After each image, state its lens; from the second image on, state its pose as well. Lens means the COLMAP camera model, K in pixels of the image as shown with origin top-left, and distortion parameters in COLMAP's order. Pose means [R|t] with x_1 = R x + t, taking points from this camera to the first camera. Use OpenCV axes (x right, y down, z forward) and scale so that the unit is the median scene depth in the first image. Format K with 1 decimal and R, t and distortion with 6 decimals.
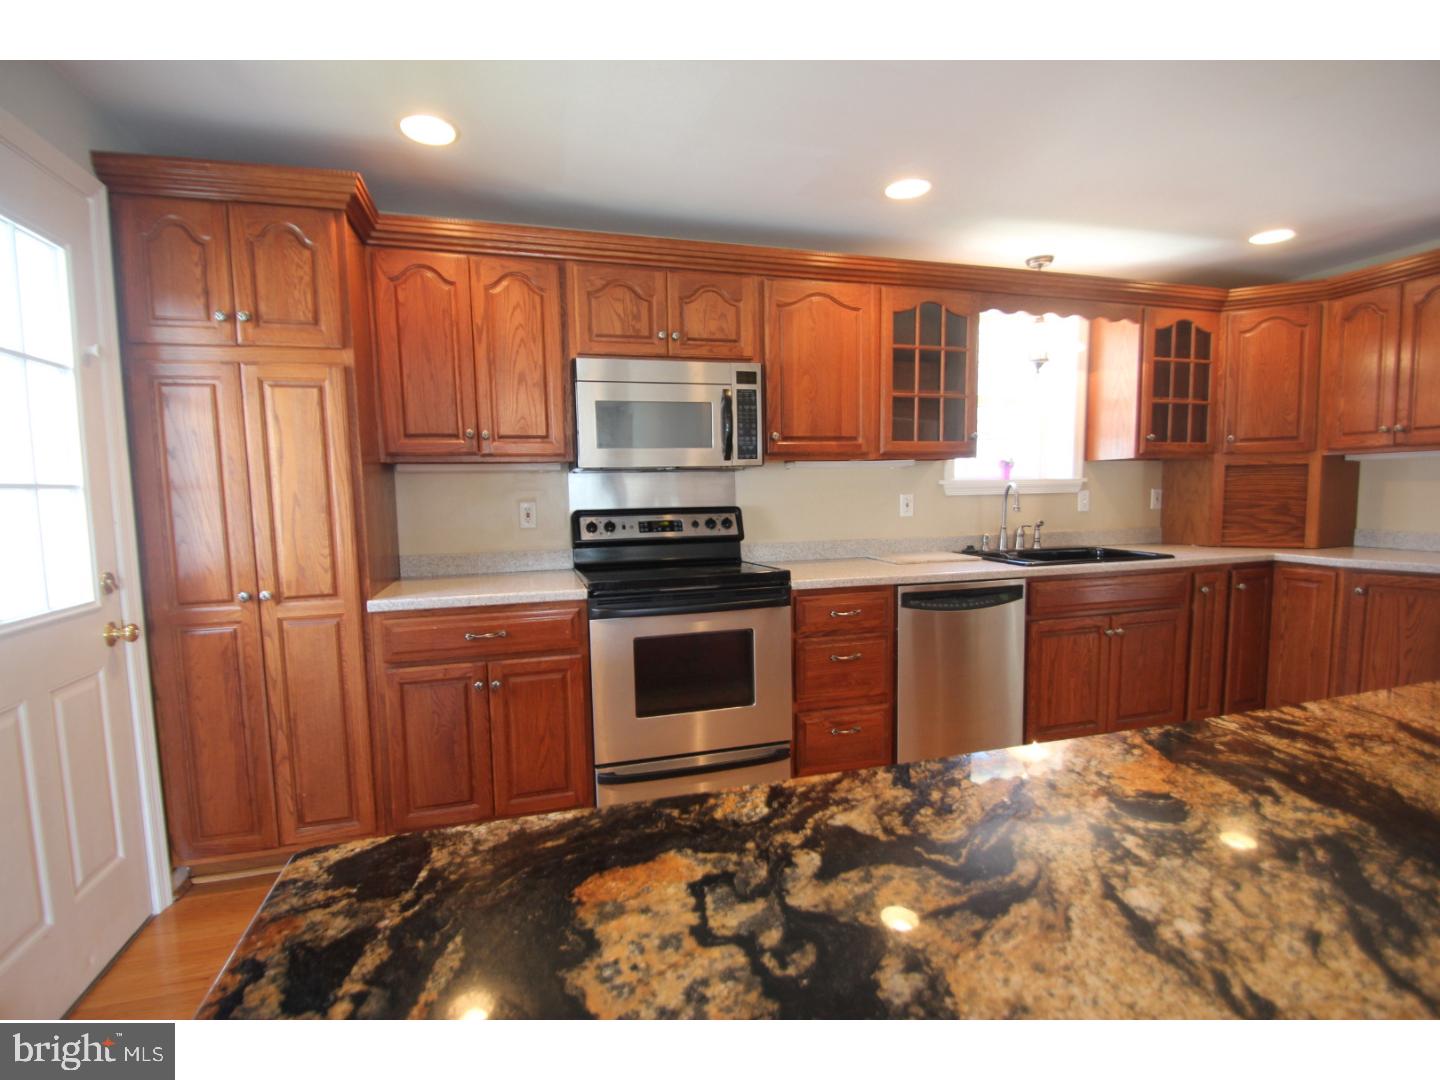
lens RADIAL K [[675.3, 0, 714.1], [0, 675.3, 550.1], [0, 0, 1]] dist [0.002274, -0.000317]
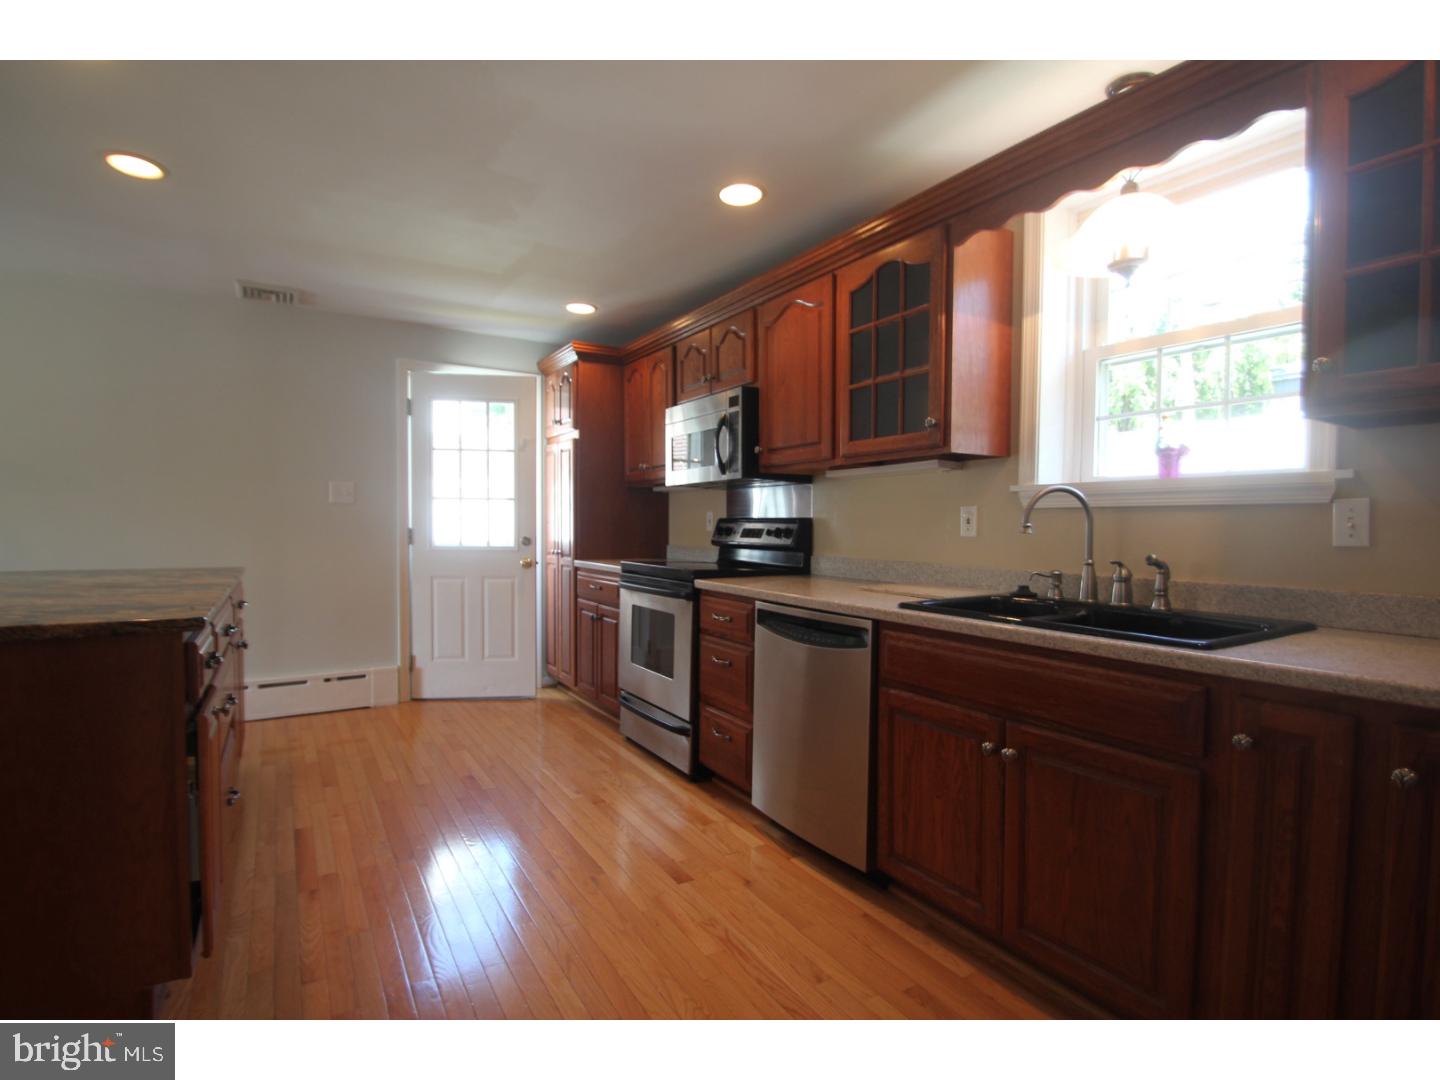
lens RADIAL K [[707.0, 0, 721.0], [0, 707.0, 536.7], [0, 0, 1]] dist [-0.004636, -0.000163]
pose [[0.253608, 0.039178, -0.966513, 0.978756], [-0.098784, 0.995005, 0.014412, -0.035323], [0.962250, 0.091821, 0.256211, 0.564485]]
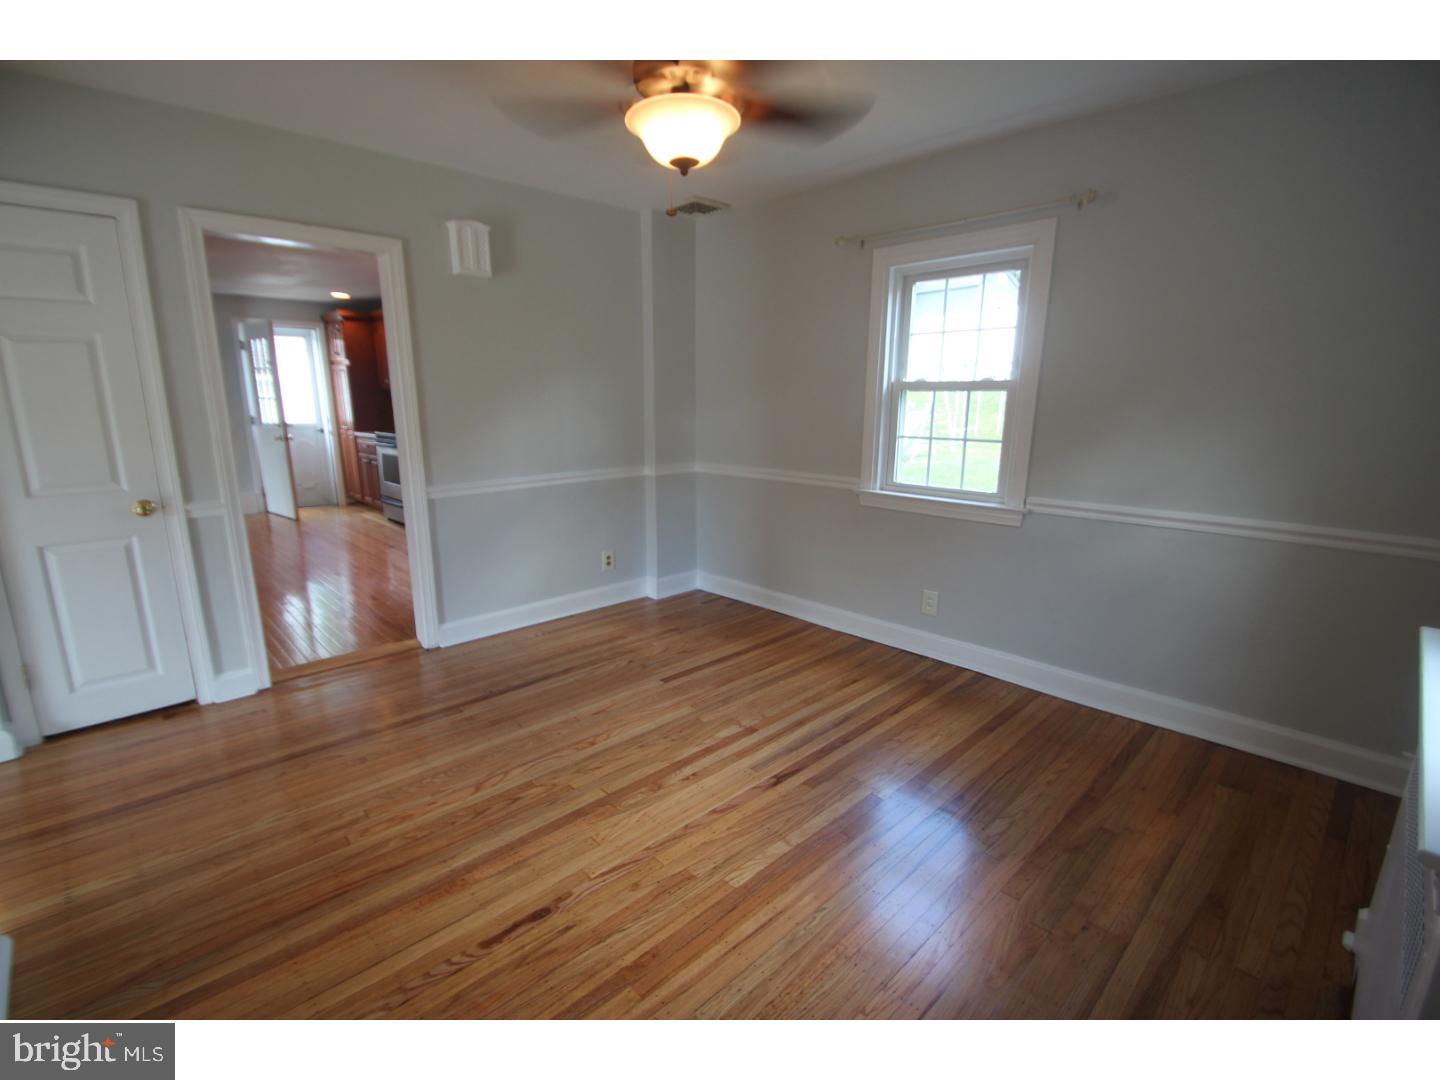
lens RADIAL K [[675.3, 0, 720.0], [0, 675.3, 546.3], [0, 0, 1]] dist [0.002274, -0.000317]
pose [[0.466461, 0.214024, -0.858259, 2.308840], [-0.092727, 0.976772, 0.193181, -0.129206], [0.879668, -0.010528, 0.475472, 0.638018]]
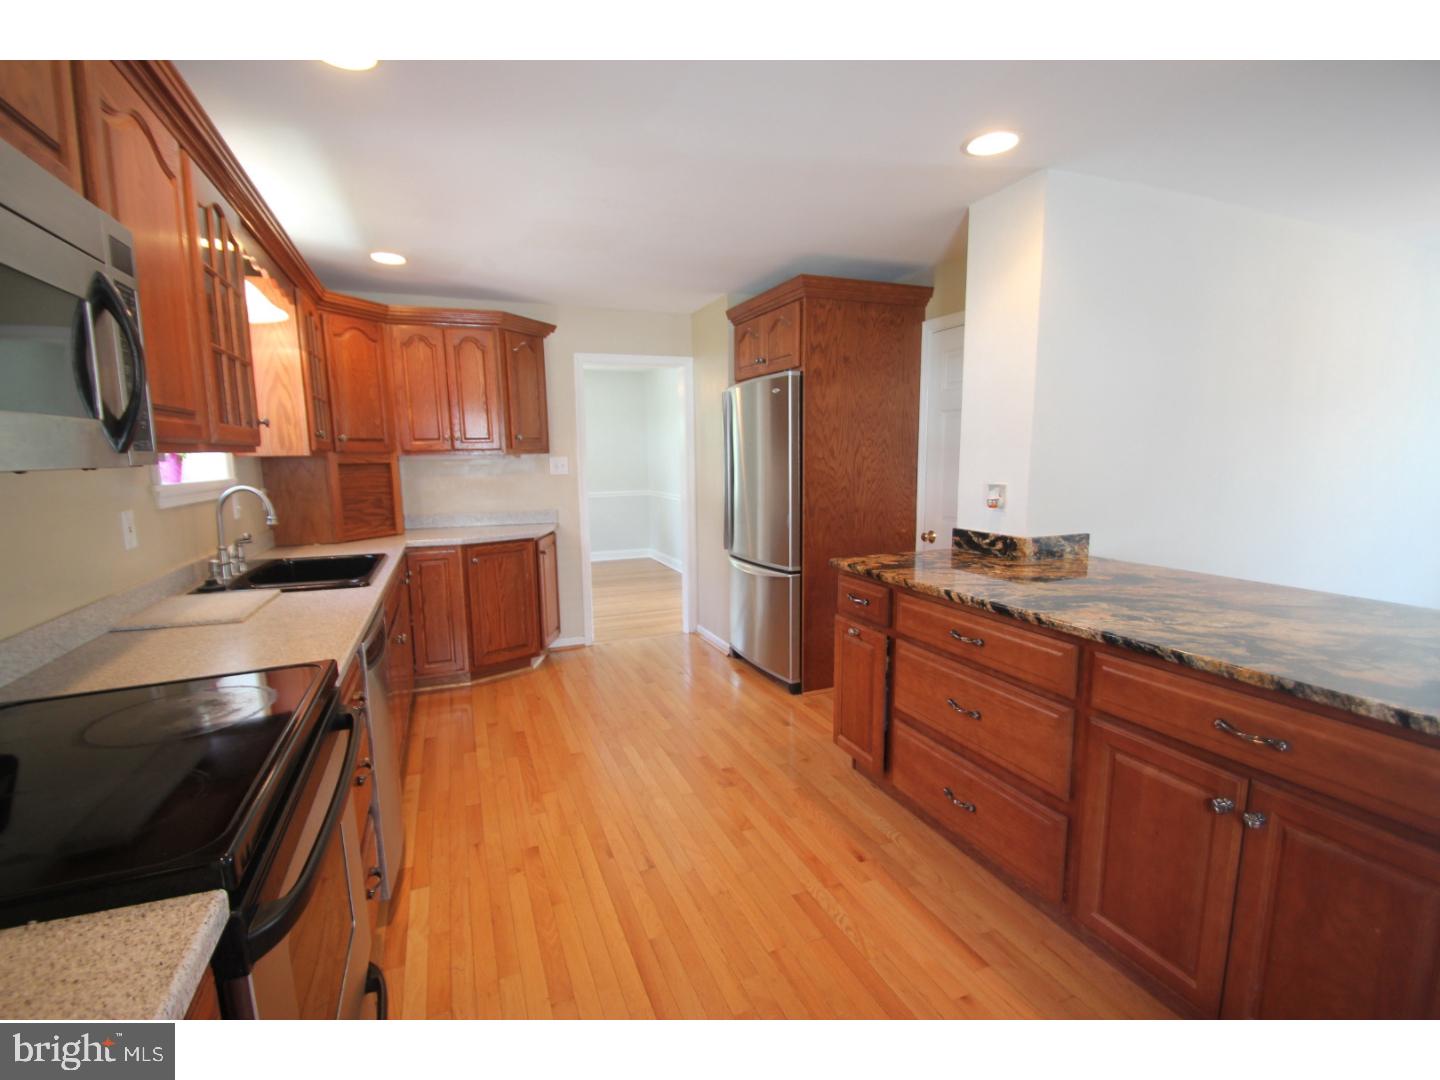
lens RADIAL K [[675.3, 0, 712.4], [0, 675.3, 544.2], [0, 0, 1]] dist [0.002274, -0.000317]
pose [[-0.081160, -0.111775, 0.990414, -0.340768], [0.116296, 0.985842, 0.120789, -0.067012], [-0.989893, 0.124984, -0.067012, 0.557023]]
